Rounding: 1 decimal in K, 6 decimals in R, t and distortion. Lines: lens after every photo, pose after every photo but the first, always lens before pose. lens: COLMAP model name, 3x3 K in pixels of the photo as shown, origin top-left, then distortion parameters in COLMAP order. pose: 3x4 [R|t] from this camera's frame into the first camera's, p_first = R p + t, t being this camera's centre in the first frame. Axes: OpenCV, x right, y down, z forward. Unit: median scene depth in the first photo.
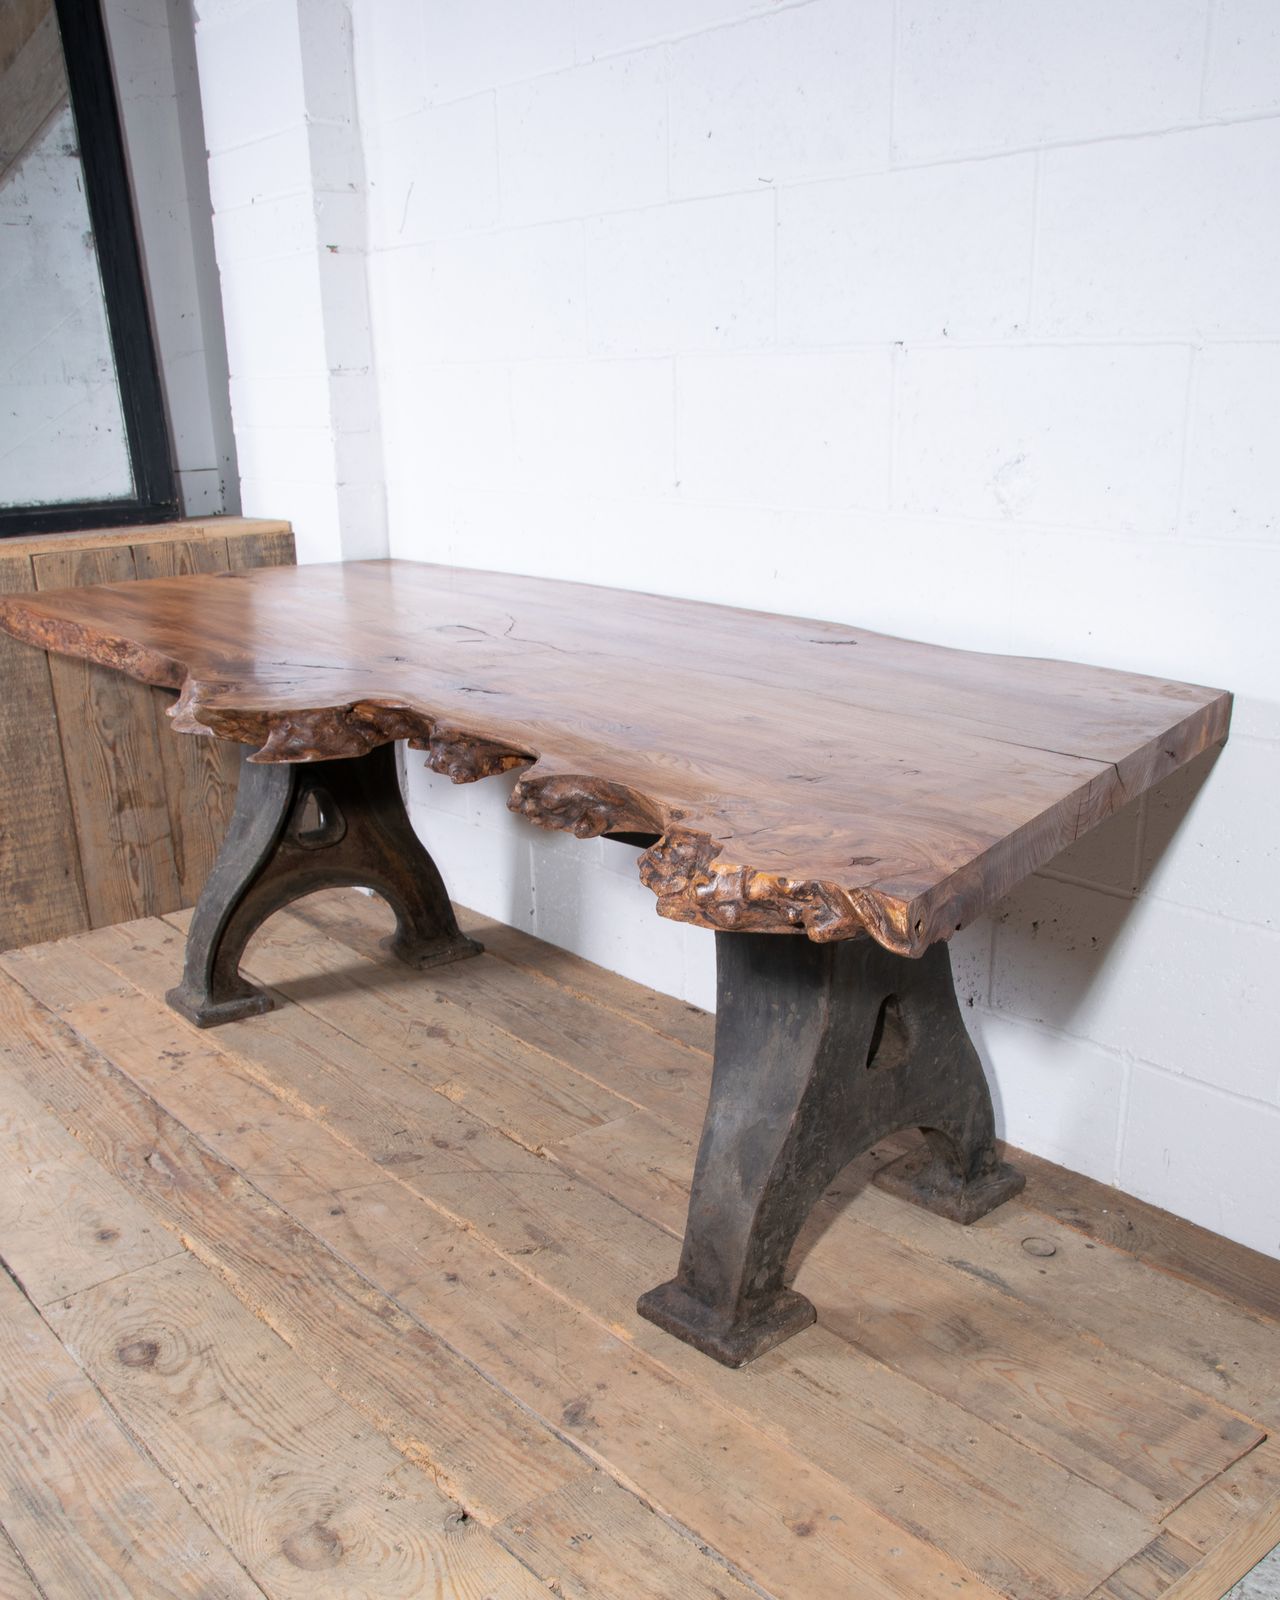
lens RADIAL K [[1514.7, 0, 655.7], [0, 1514.7, 966.7], [0, 0, 1]] dist [-0.136281, 0.110697]
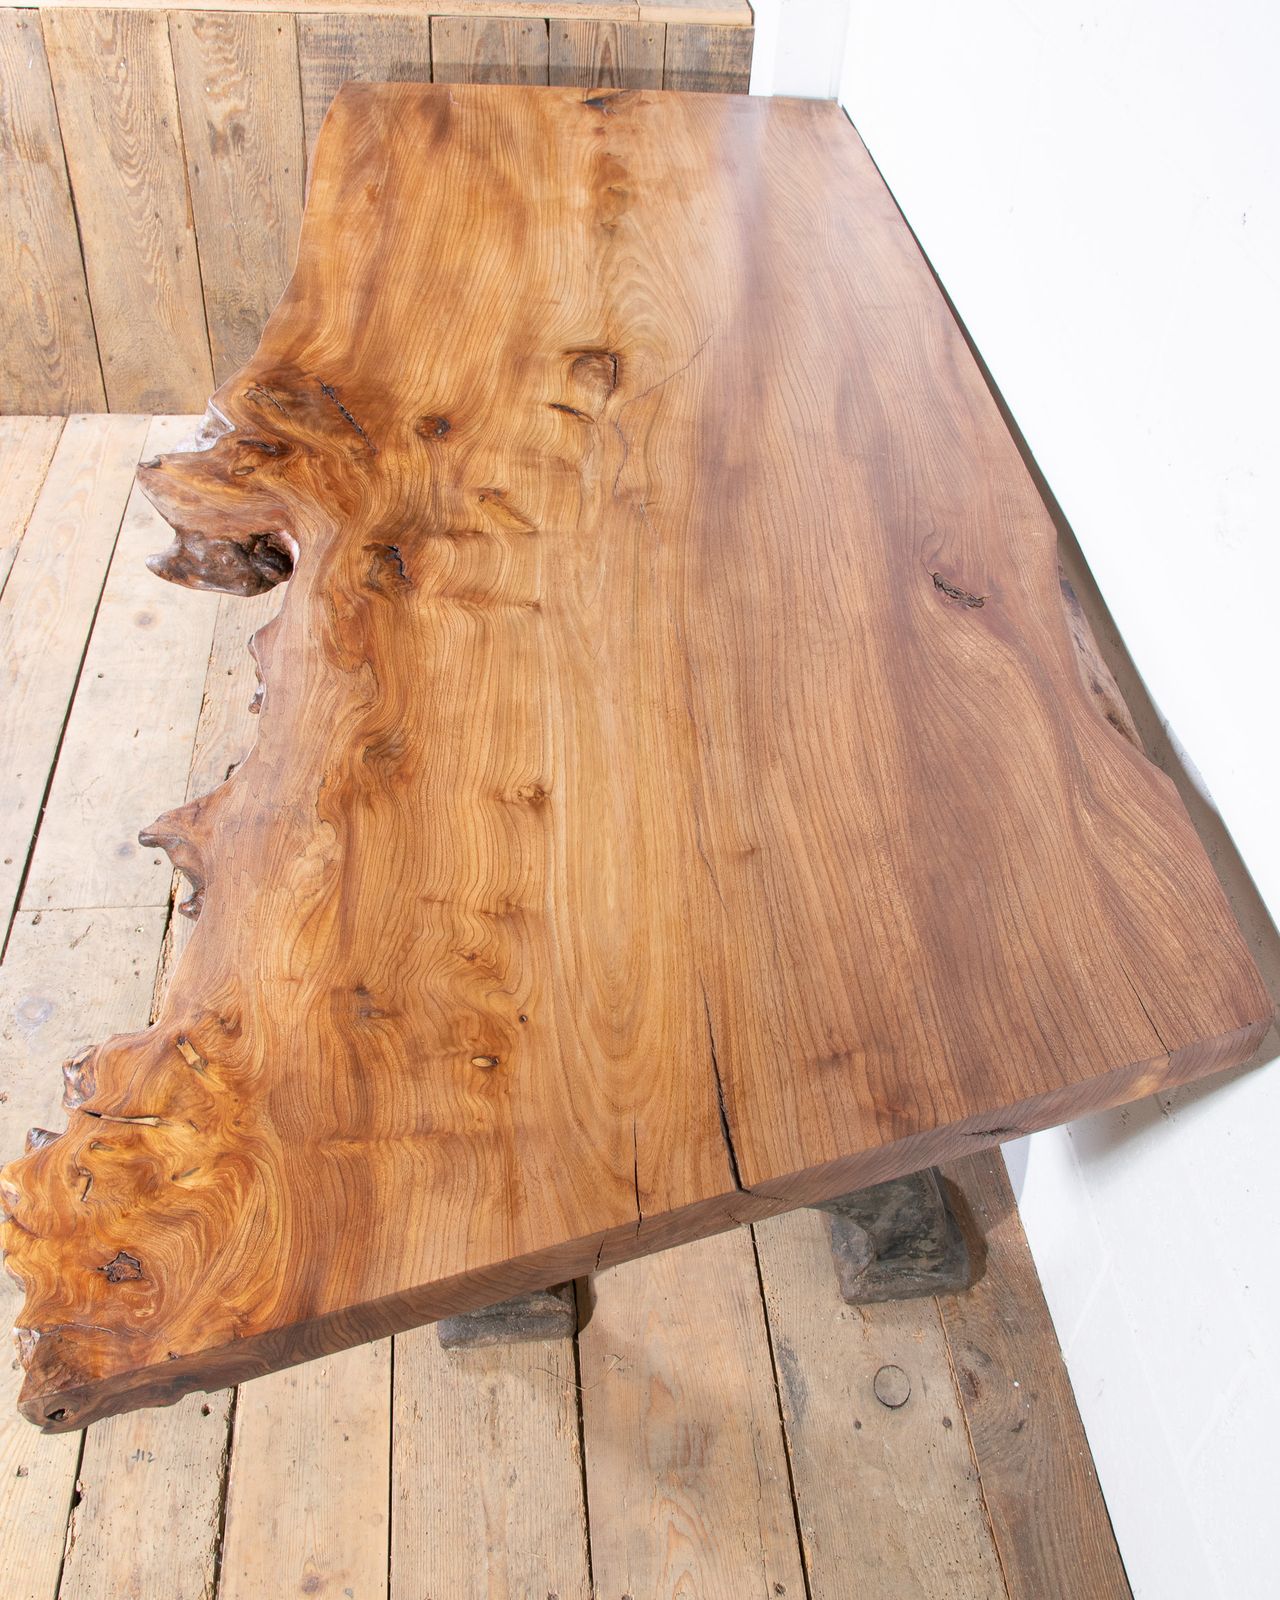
lens RADIAL K [[1588.3, 0, 633.1], [0, 1588.3, 736.1], [0, 0, 1]] dist [-0.131667, 0.123172]
pose [[0.816077, 0.417922, -0.399199, 0.327527], [-0.268931, 0.885985, 0.377765, -0.405075], [0.511560, -0.200929, 0.835424, 0.287618]]
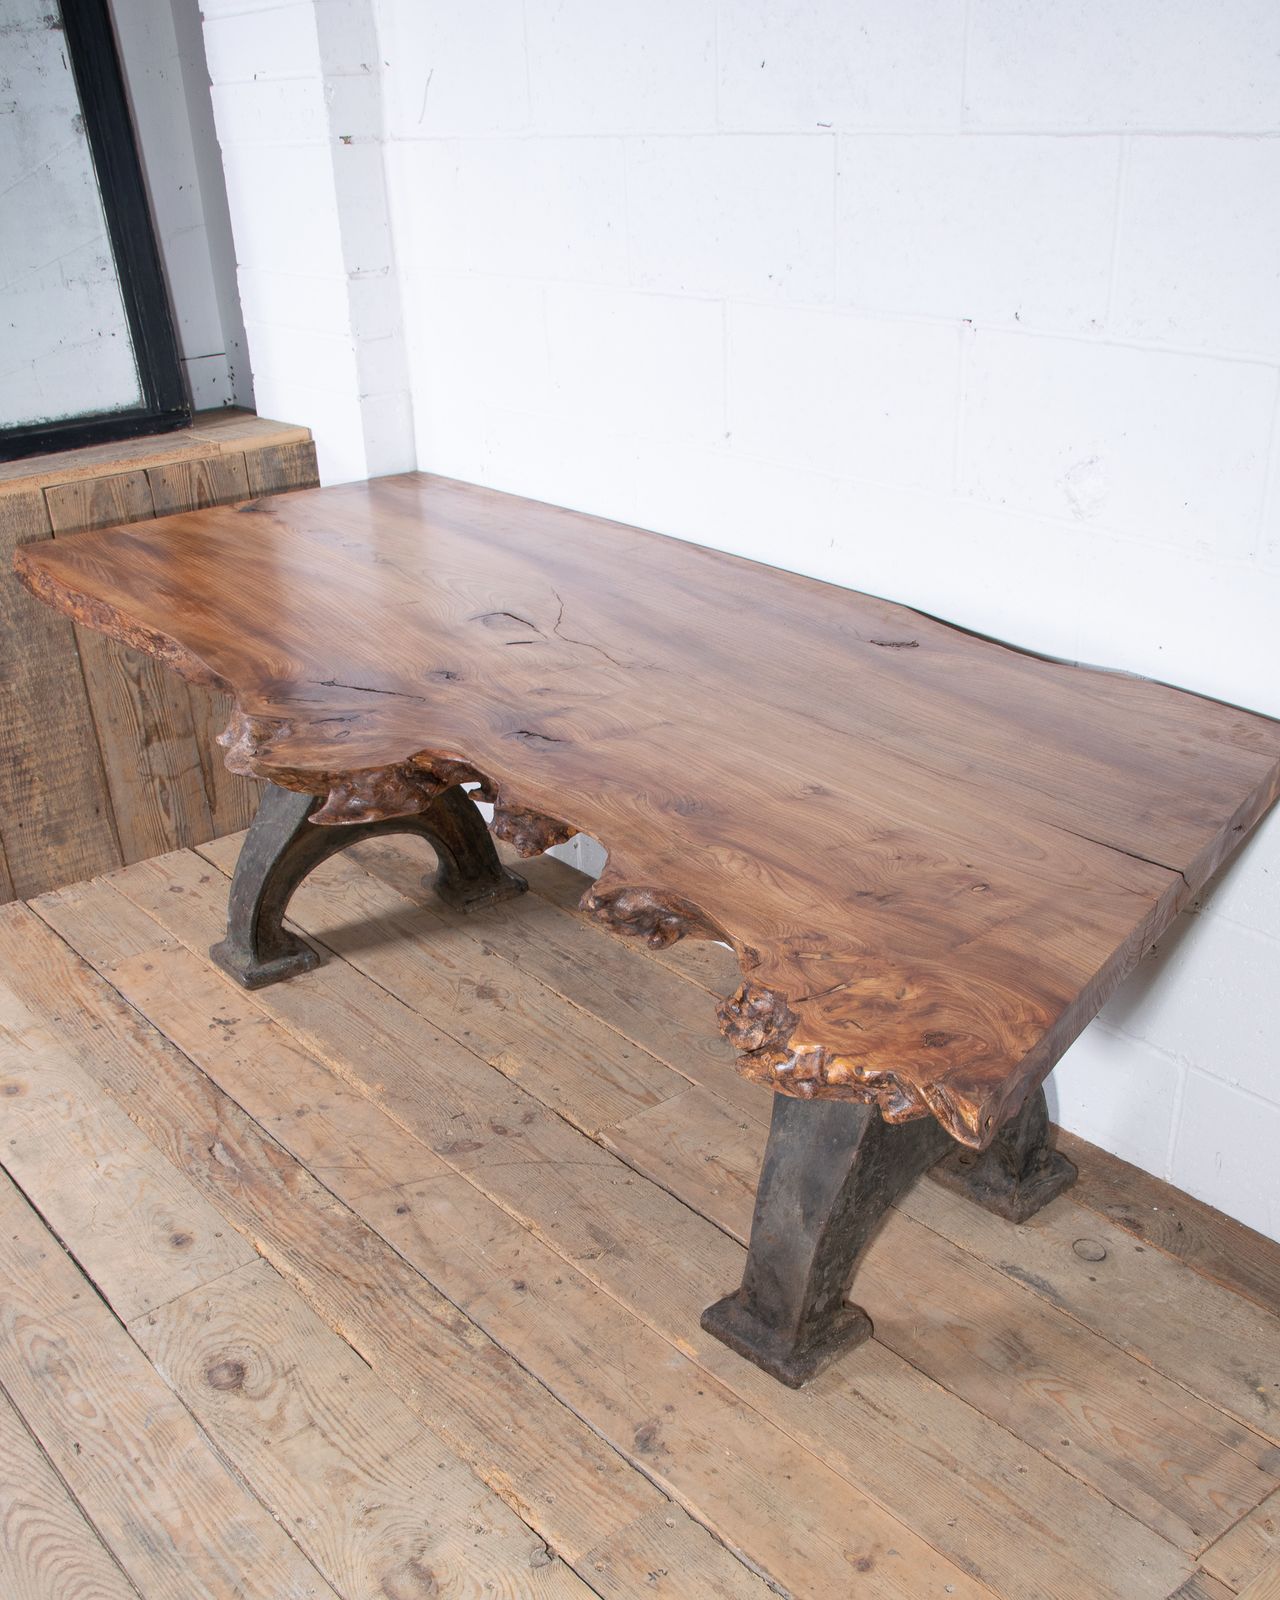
lens RADIAL K [[1602.9, 0, 646.1], [0, 1602.9, 980.9], [0, 0, 1]] dist [-0.135597, 0.113884]
pose [[0.999703, -0.008971, -0.022659, -0.021372], [0.012221, 0.988962, 0.147664, -0.157270], [0.021085, -0.147897, 0.988778, -0.050844]]
